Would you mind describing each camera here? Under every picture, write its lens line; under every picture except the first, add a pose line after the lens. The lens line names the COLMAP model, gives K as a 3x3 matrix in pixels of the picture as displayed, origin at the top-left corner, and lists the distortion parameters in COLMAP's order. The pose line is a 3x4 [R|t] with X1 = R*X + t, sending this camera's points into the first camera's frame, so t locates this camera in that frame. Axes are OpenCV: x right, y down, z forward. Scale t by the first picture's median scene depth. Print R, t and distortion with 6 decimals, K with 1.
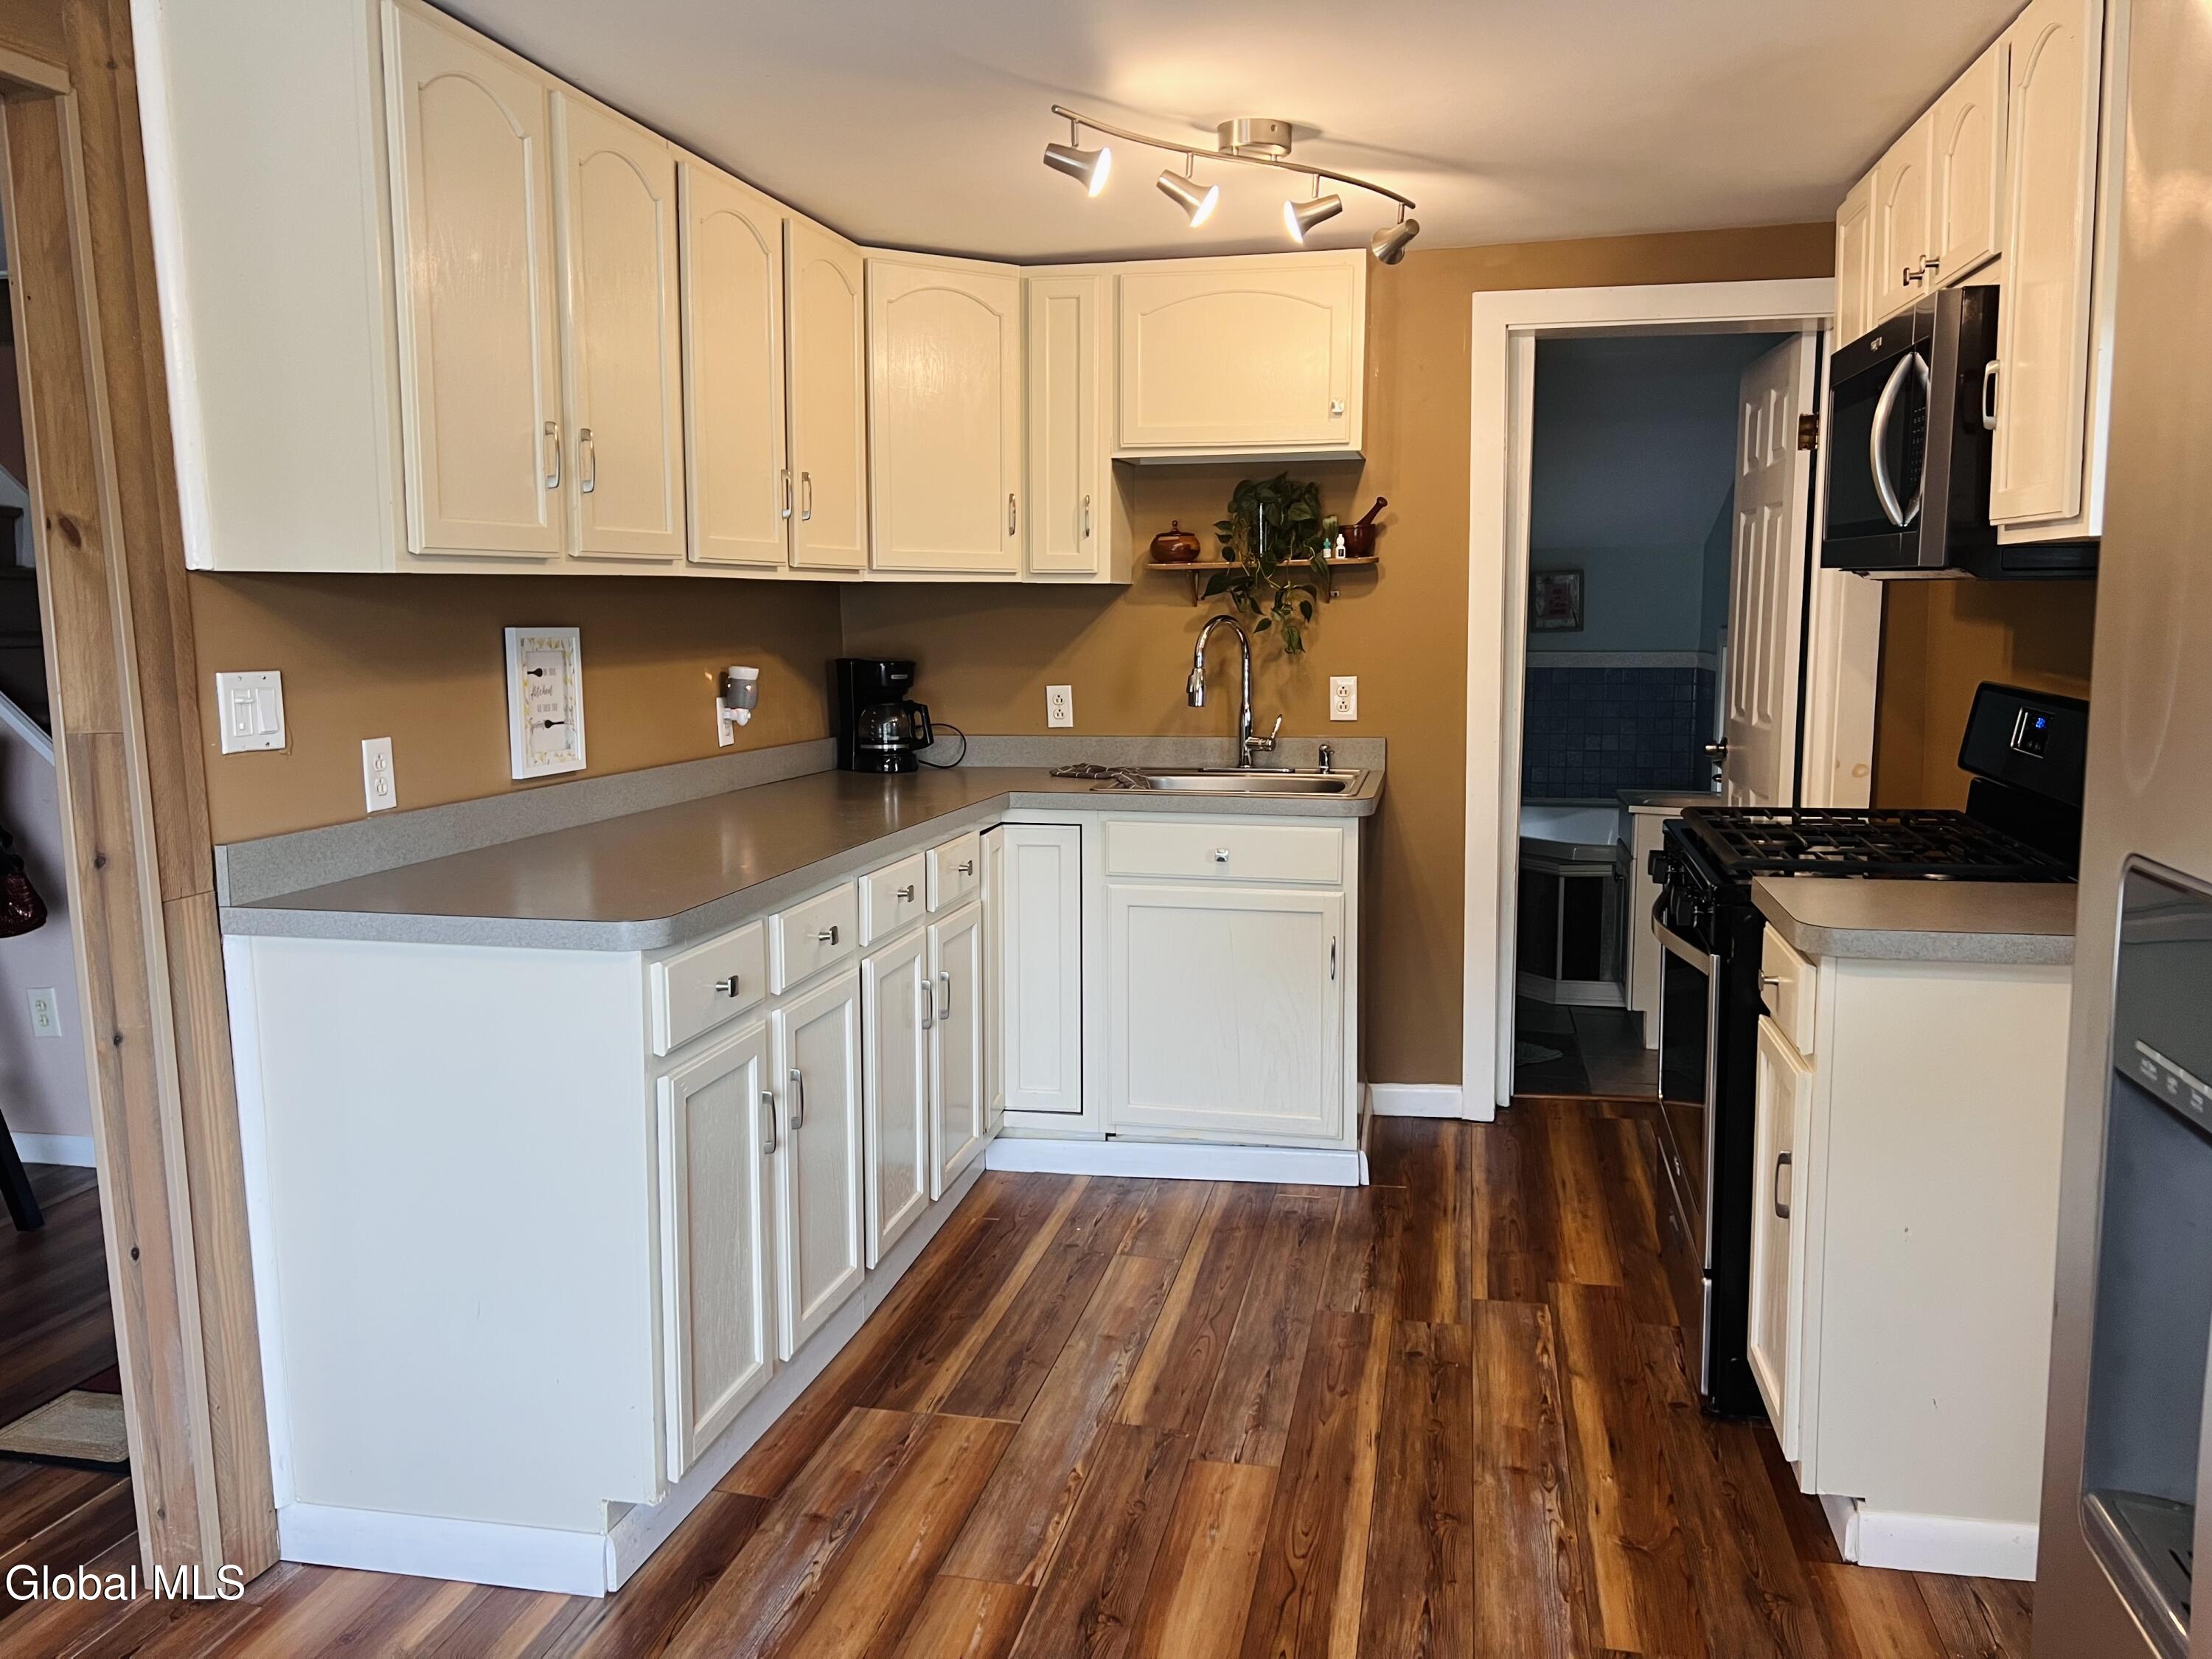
lens RADIAL K [[1661.6, 0, 1116.7], [0, 1661.6, 820.1], [0, 0, 1]] dist [0.059801, -0.075861]
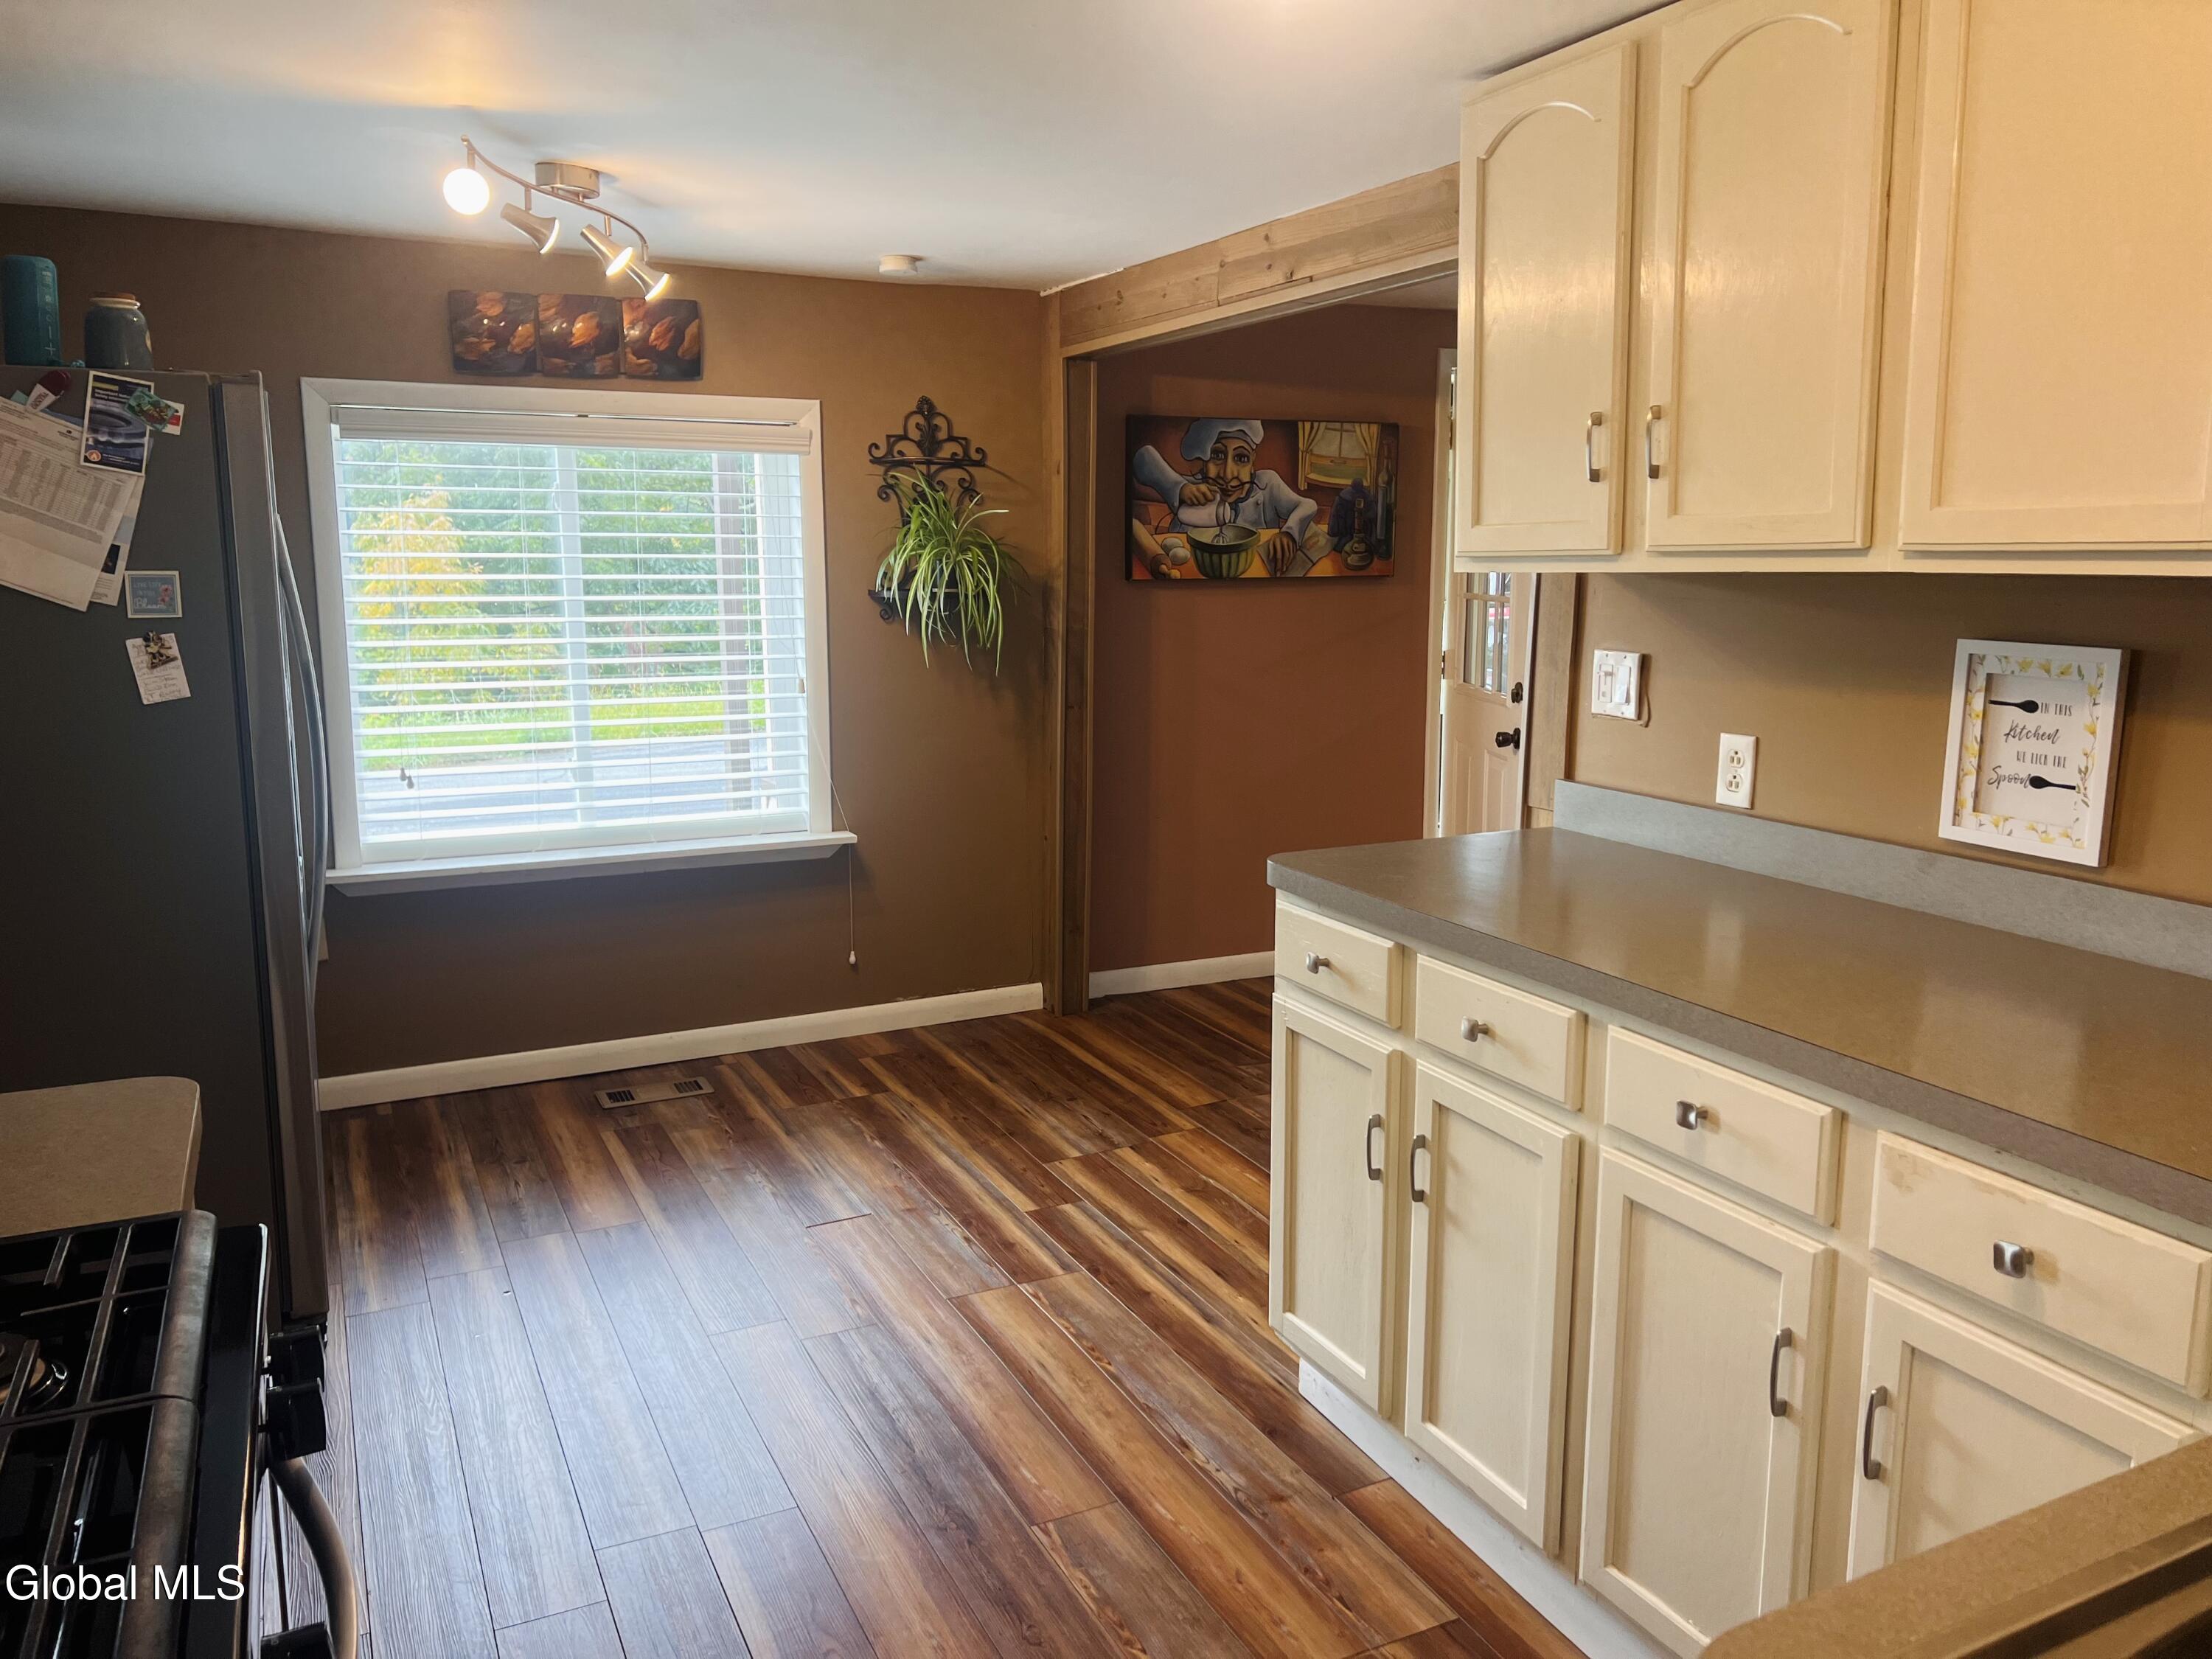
lens RADIAL K [[1661.6, 0, 1116.7], [0, 1661.6, 820.1], [0, 0, 1]] dist [0.059801, -0.075861]
pose [[-0.784781, 0.099289, -0.611768, 0.416942], [-0.083749, 0.961042, 0.263409, -0.208340], [0.614089, 0.257953, -0.745892, 1.383435]]
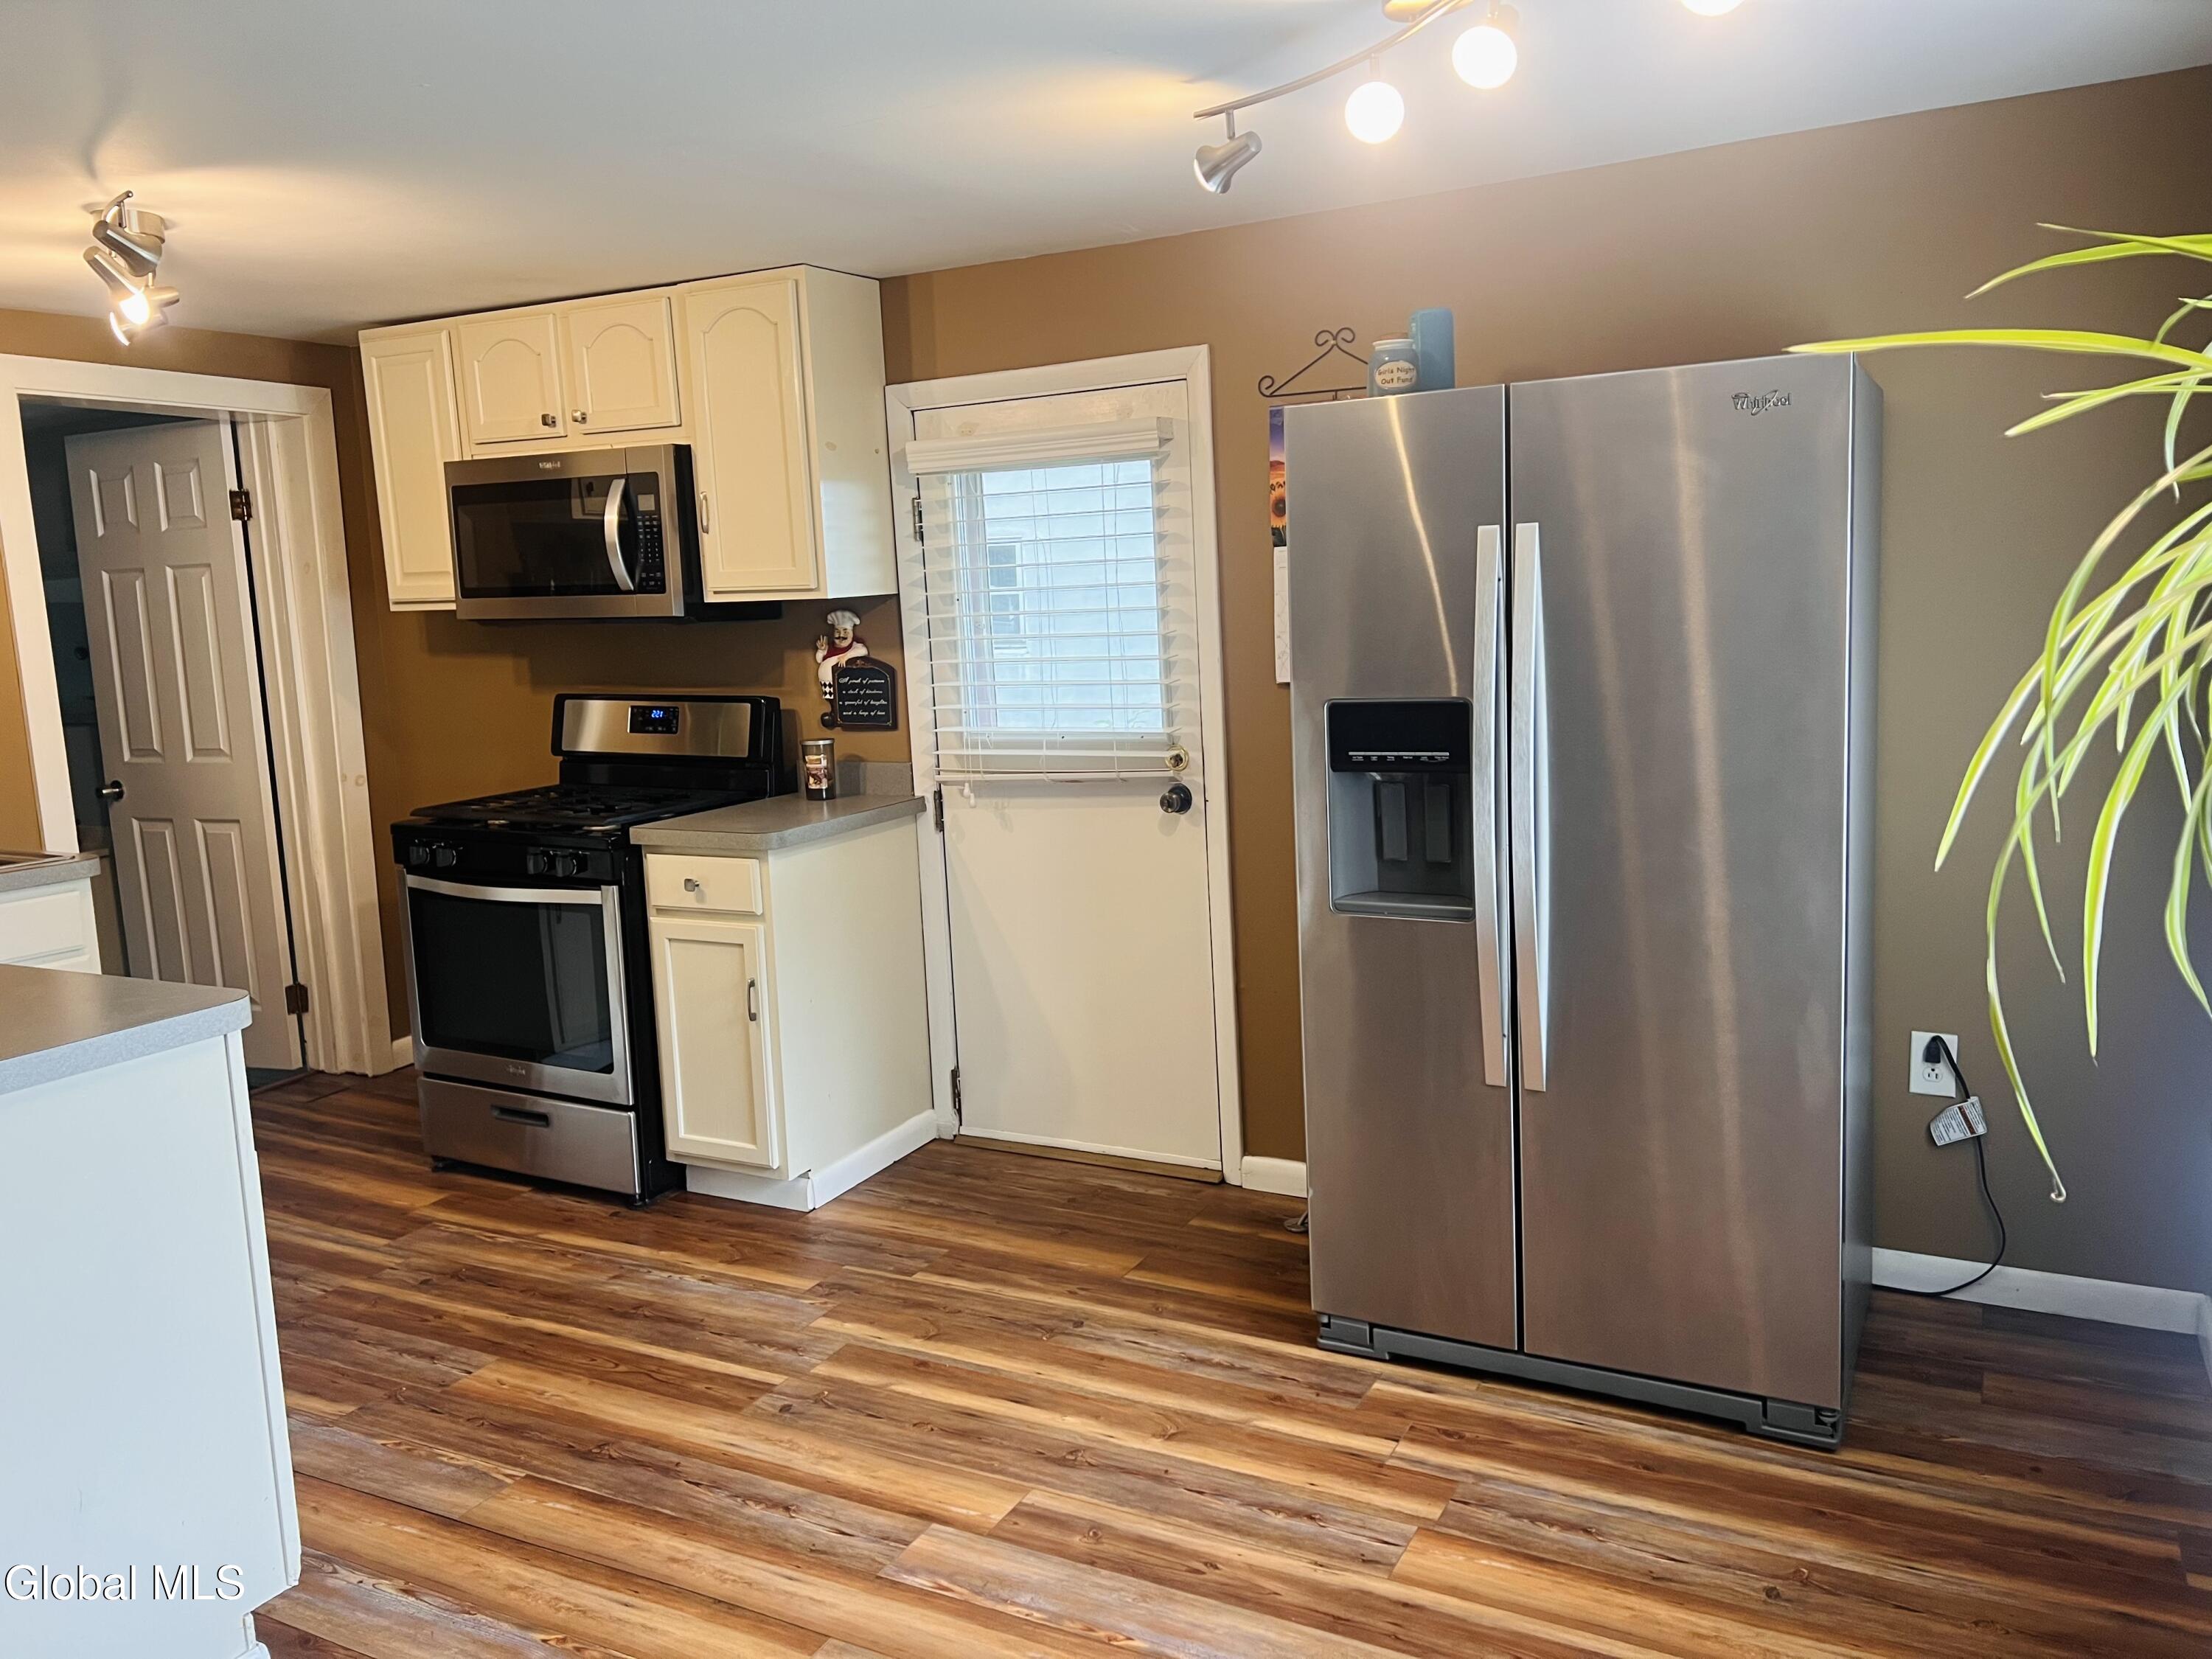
lens RADIAL K [[1643.8, 0, 1106.0], [0, 1643.8, 829.5], [0, 0, 1]] dist [0.014206, 0.004734]
pose [[0.277501, -0.147347, 0.949359, -0.794377], [0.169686, 0.980151, 0.102526, -0.035449], [-0.945621, 0.132642, 0.296995, 0.161107]]
